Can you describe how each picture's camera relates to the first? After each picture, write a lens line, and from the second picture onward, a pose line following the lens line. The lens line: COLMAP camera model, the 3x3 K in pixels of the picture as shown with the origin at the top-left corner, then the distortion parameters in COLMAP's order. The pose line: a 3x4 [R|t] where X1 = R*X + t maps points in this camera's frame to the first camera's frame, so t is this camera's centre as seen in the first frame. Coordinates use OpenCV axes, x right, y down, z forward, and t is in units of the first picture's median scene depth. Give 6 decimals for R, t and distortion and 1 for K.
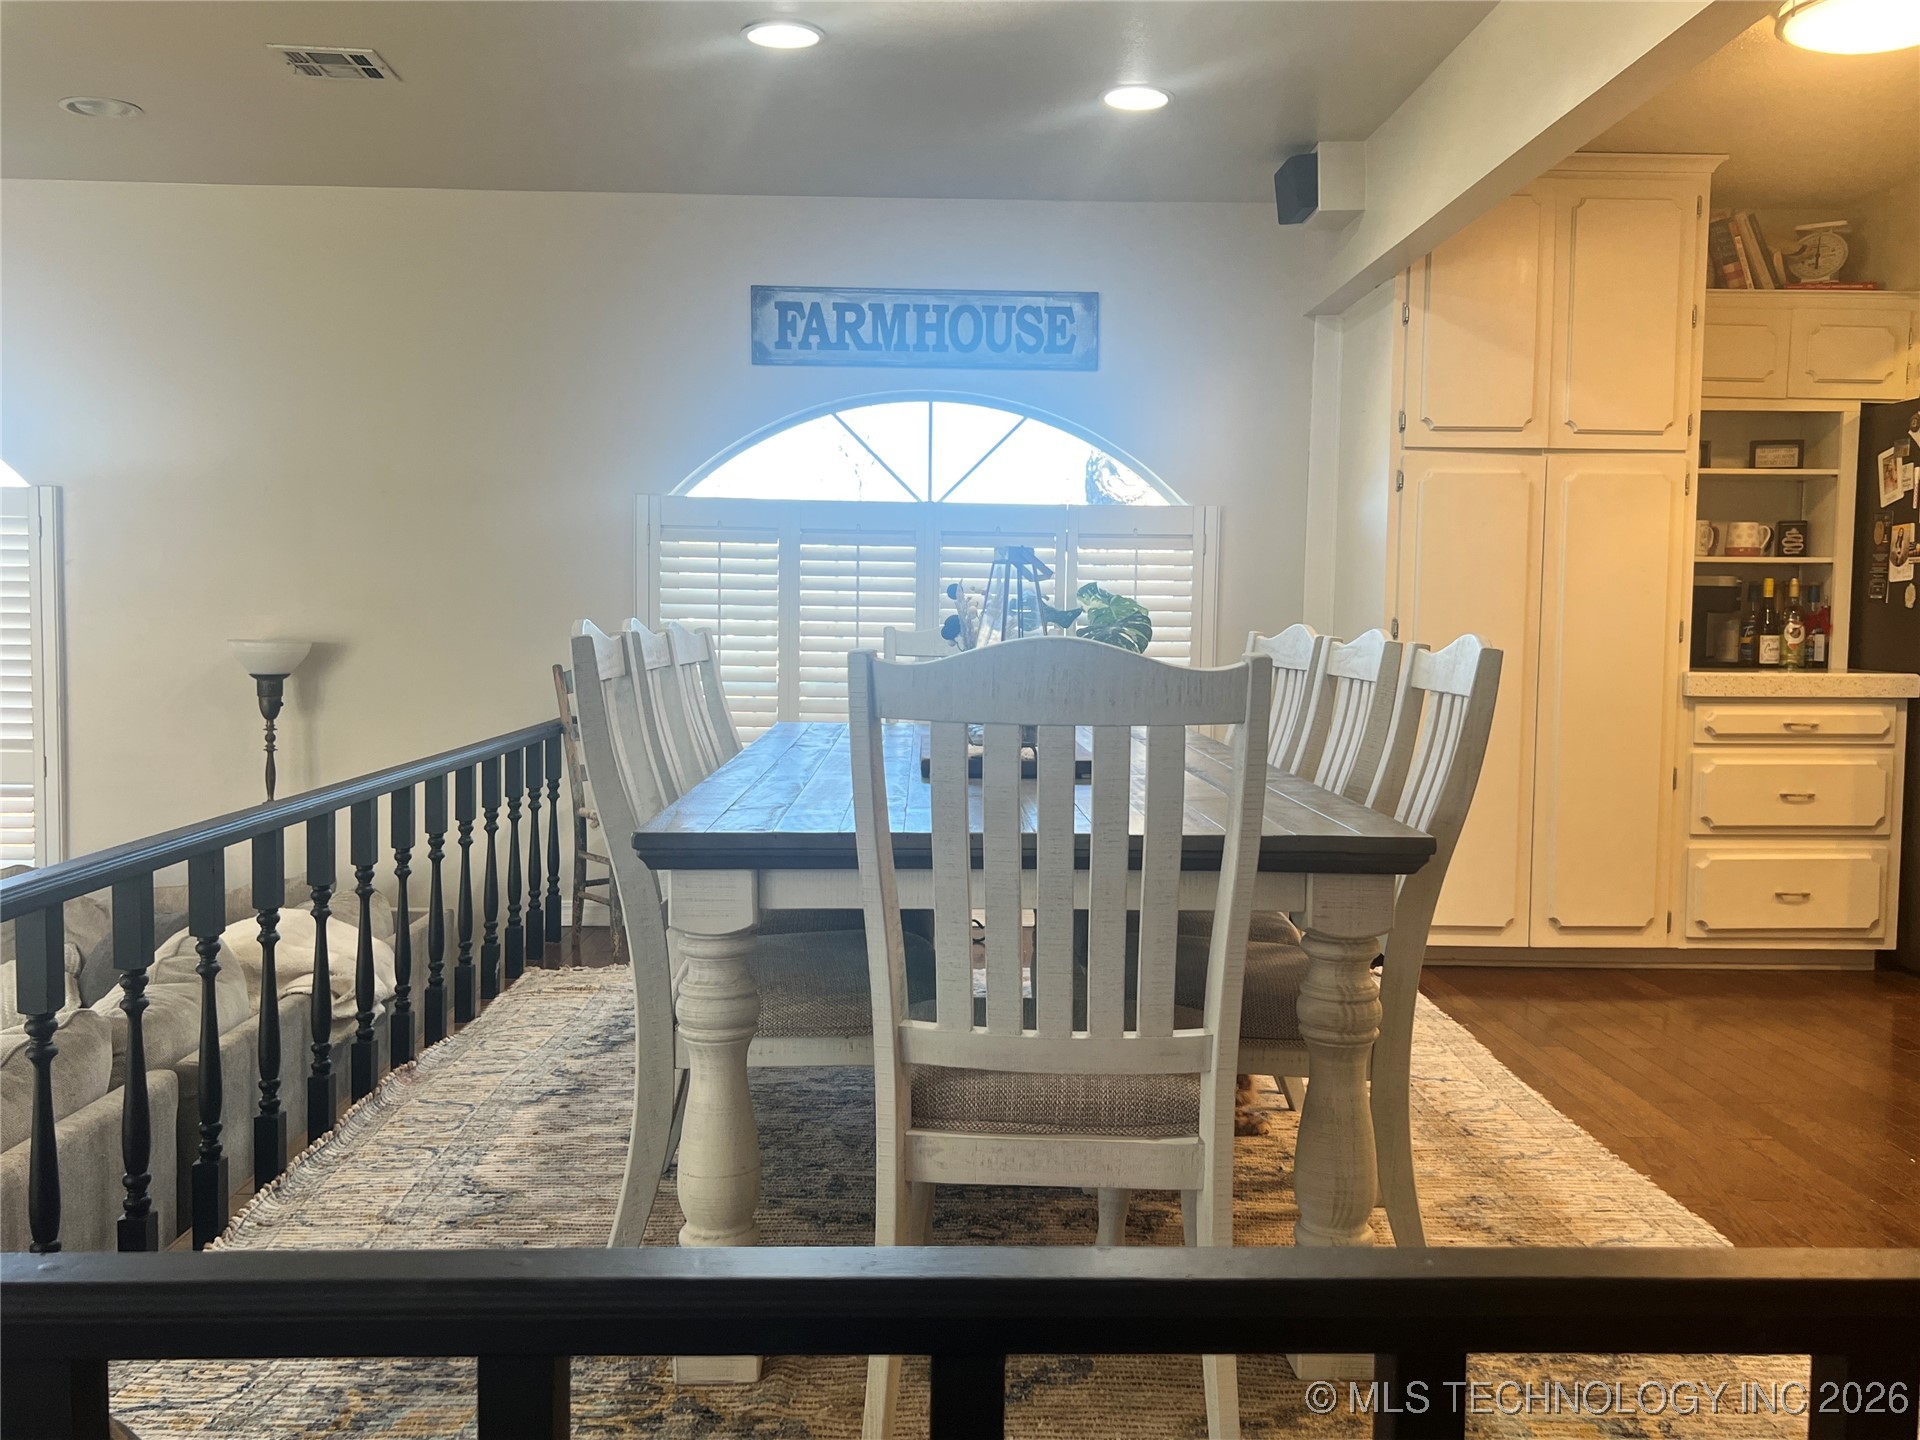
lens RADIAL K [[1653.5, 0, 960.0], [0, 1653.5, 720.0], [0, 0, 1]] dist [0.004890, 0.012555]
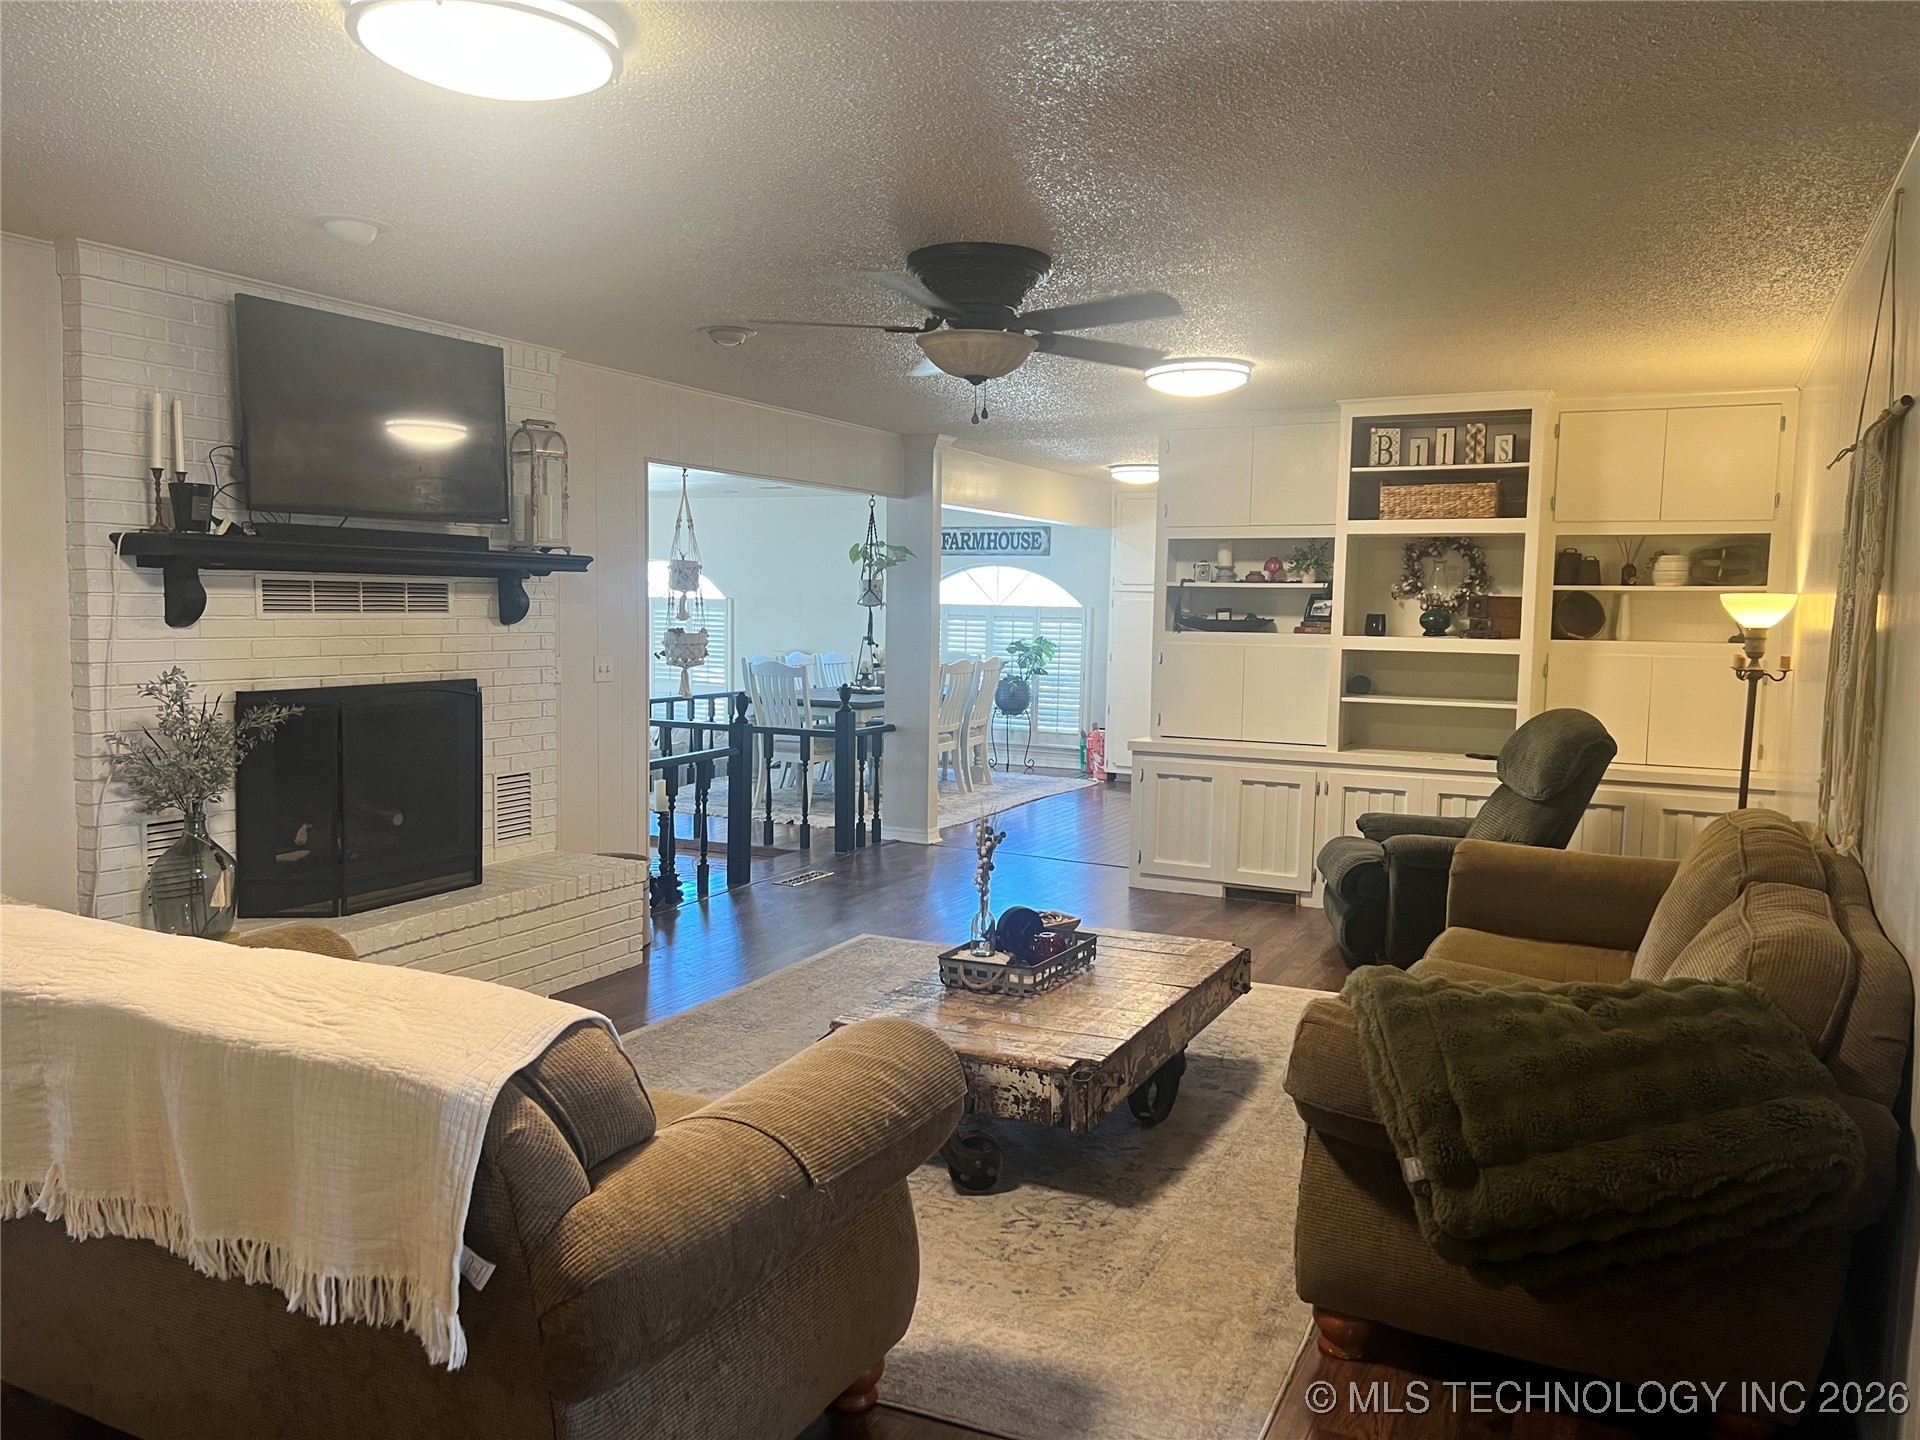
lens RADIAL K [[1433.3, 0, 960.1], [0, 1433.3, 715.6], [0, 0, 1]] dist [0.075423, -0.101836]
pose [[0.880775, 0.042479, -0.471626, 1.058858], [-0.037057, 0.999097, 0.020783, 0.002172], [0.472083, -0.000829, 0.881554, -1.101484]]
